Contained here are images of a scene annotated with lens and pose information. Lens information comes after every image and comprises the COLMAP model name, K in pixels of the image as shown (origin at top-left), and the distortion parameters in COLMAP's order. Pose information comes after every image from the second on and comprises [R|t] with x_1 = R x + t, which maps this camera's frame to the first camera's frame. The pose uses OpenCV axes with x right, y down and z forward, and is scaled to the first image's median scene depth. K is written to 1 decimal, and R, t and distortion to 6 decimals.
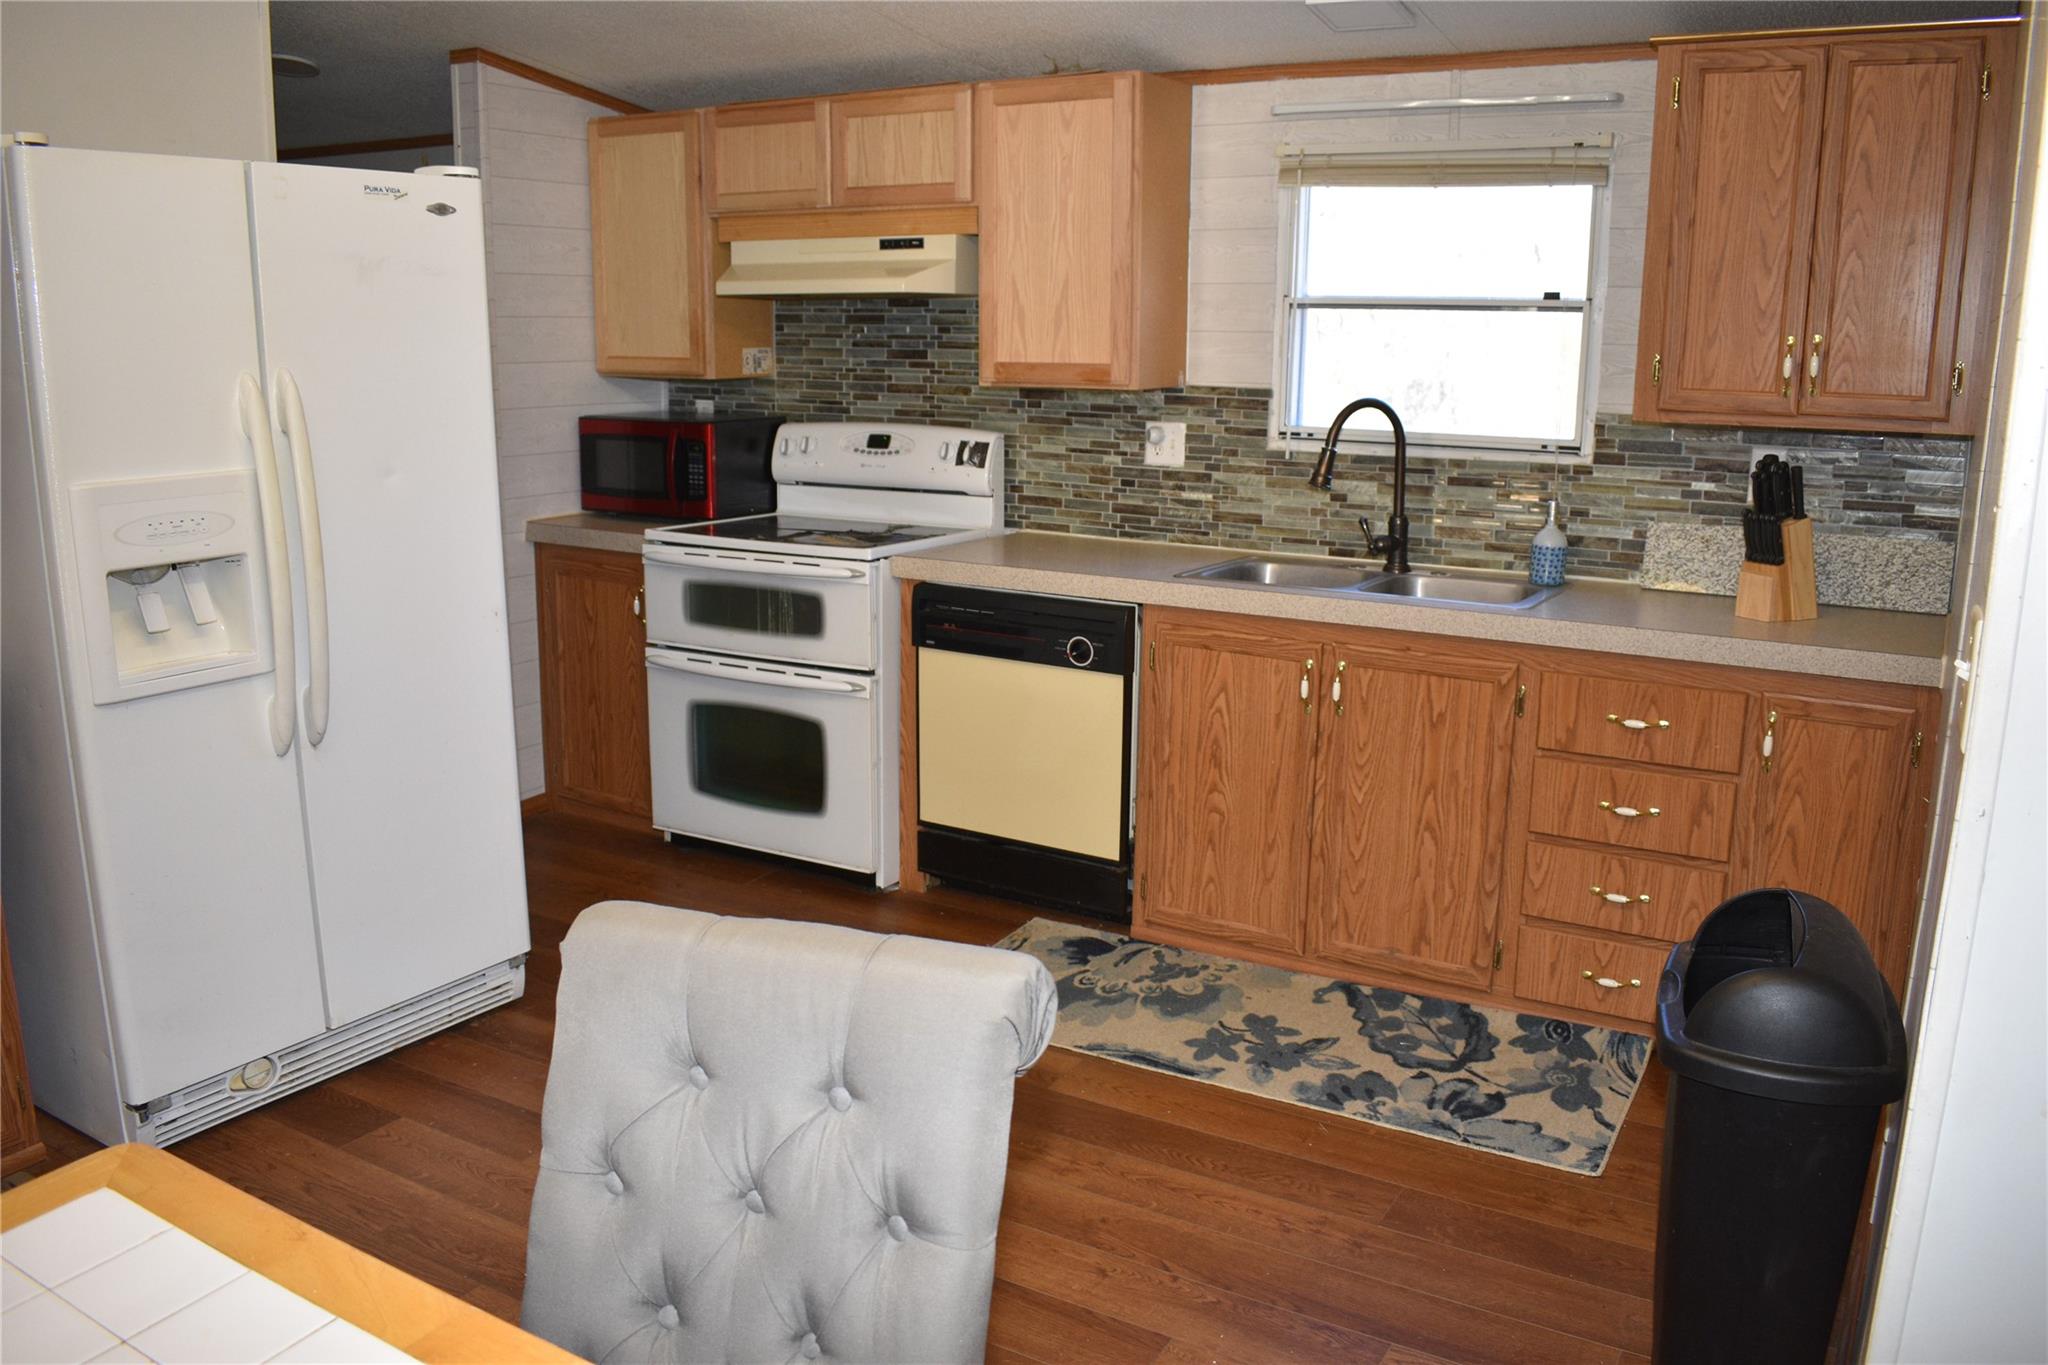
lens RADIAL K [[1638.2, 0, 1025.1], [0, 1638.2, 679.1], [0, 0, 1]] dist [-0.093892, 0.009931]
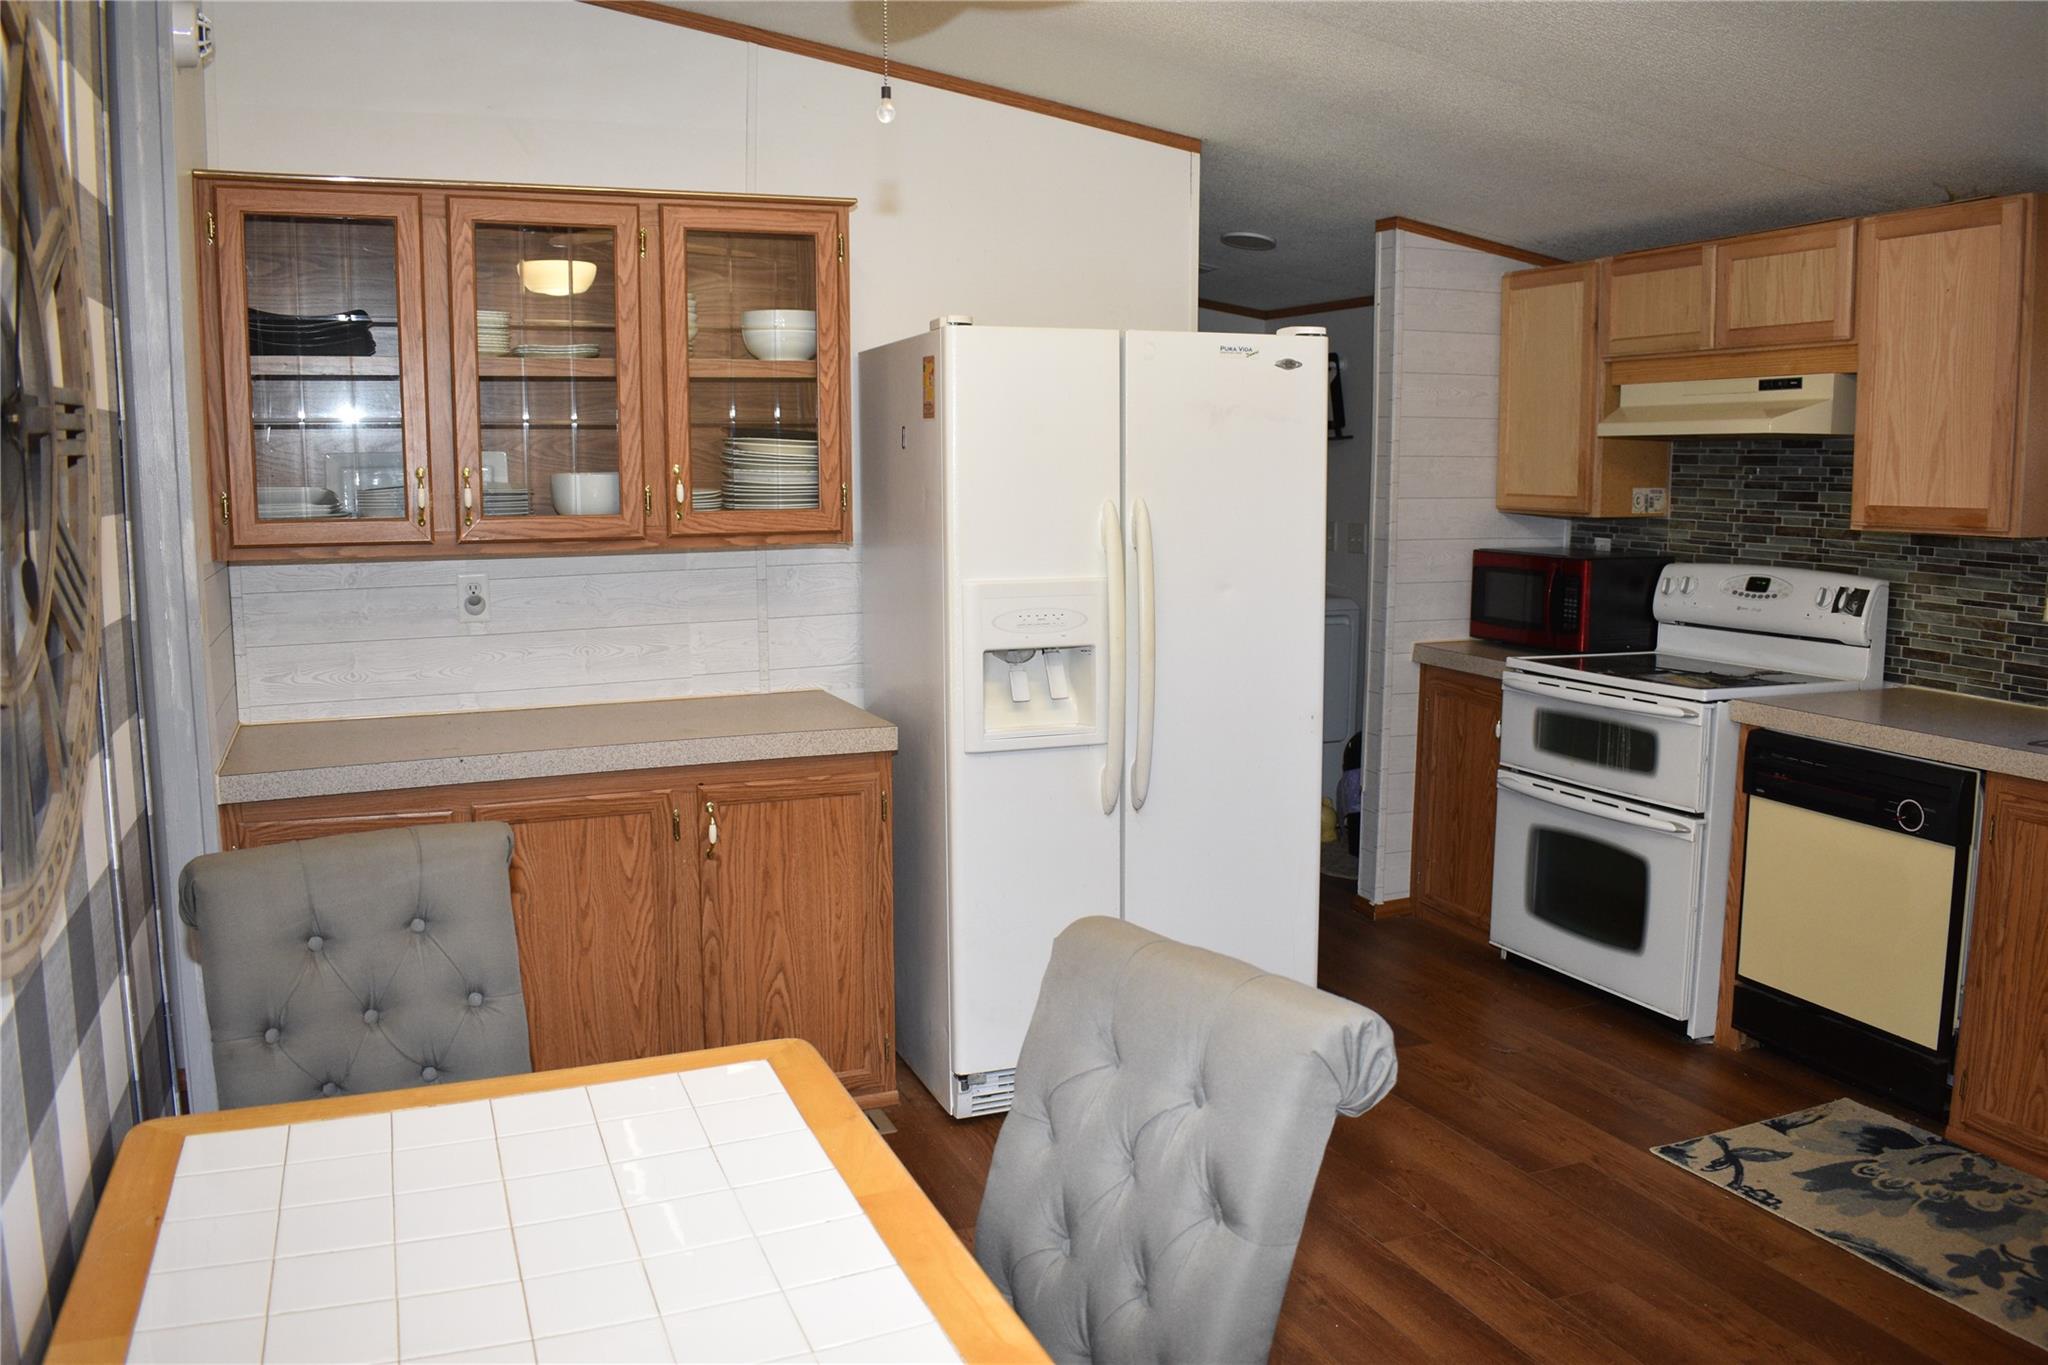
lens RADIAL K [[1638.2, 0, 1015.0], [0, 1638.2, 683.4], [0, 0, 1]] dist [-0.093892, 0.009931]
pose [[0.791902, 0.071549, -0.606442, 0.153450], [-0.120639, 0.991870, -0.040509, 0.005638], [0.598612, 0.105240, 0.794096, -0.020904]]
